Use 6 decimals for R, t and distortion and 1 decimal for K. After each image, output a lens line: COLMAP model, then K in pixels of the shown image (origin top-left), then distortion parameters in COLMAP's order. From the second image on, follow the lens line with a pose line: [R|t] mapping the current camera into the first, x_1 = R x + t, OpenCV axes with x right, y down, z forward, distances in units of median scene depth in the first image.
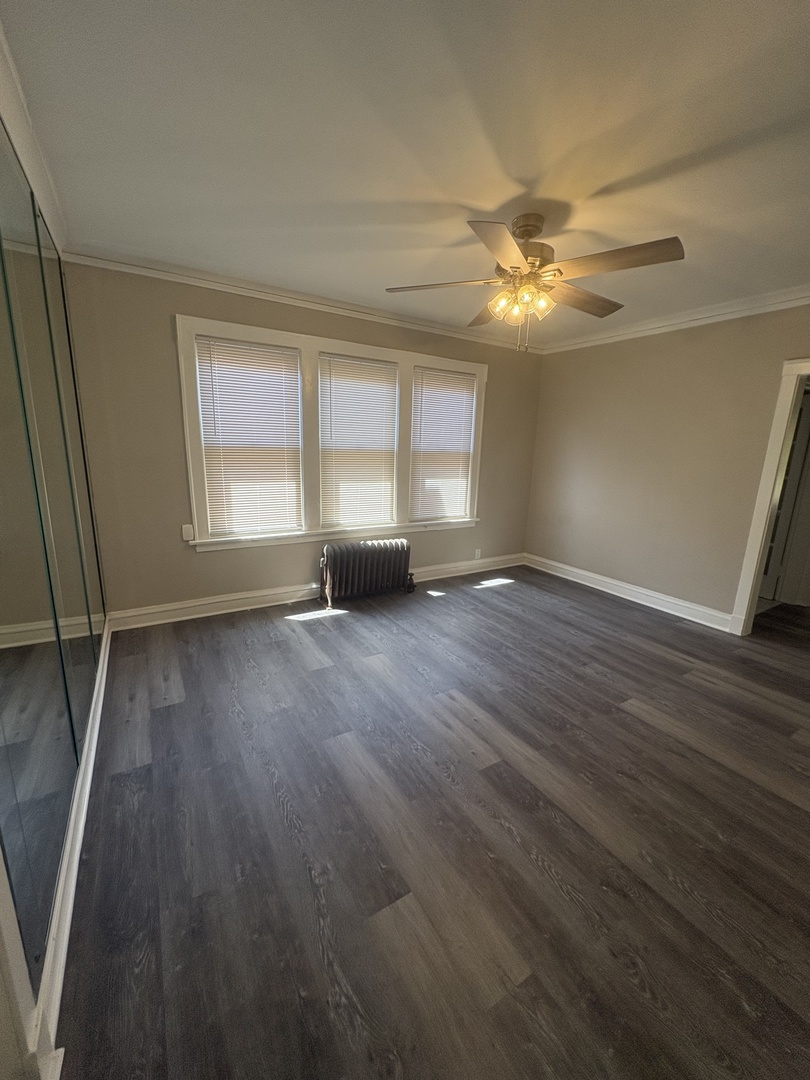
lens RADIAL K [[428.8, 0, 401.0], [0, 428.8, 541.0], [0, 0, 1]] dist [0.000284, 0.000188]
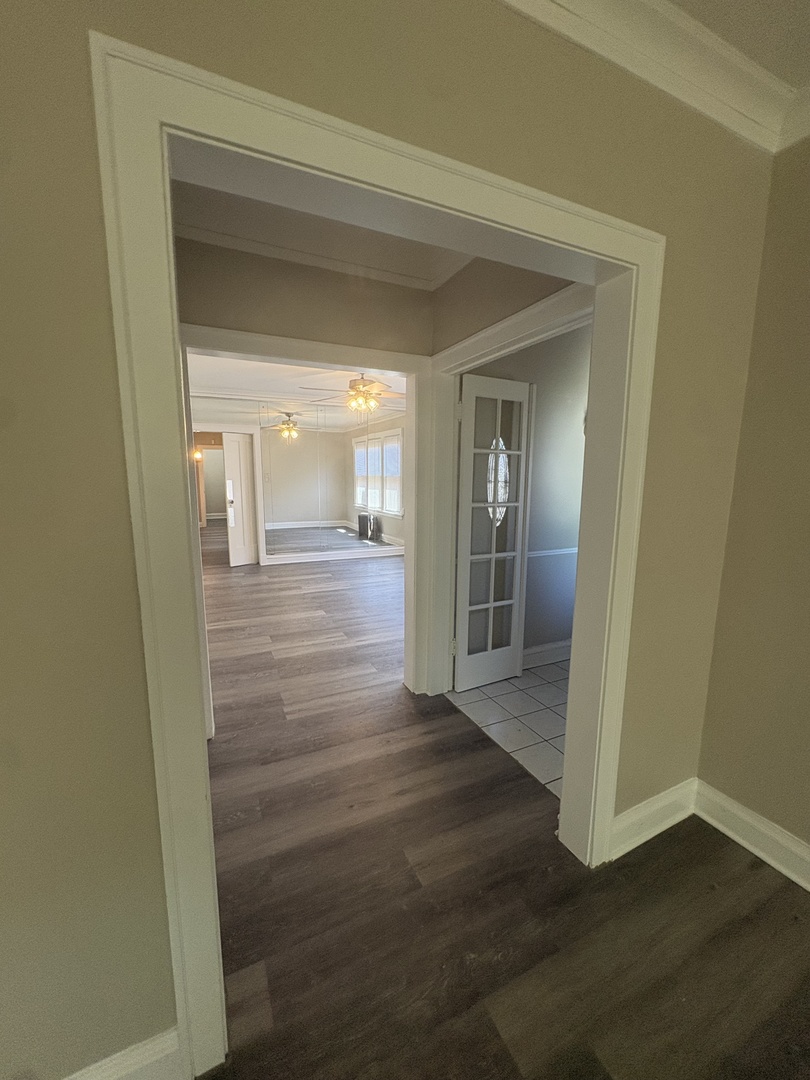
lens RADIAL K [[428.8, 0, 401.0], [0, 428.8, 541.0], [0, 0, 1]] dist [0.000284, 0.000188]
pose [[-0.111941, 0.116979, -0.986806, 2.329000], [-0.221225, 0.965192, 0.139512, -0.231317], [0.968777, 0.233924, -0.082165, 1.472432]]
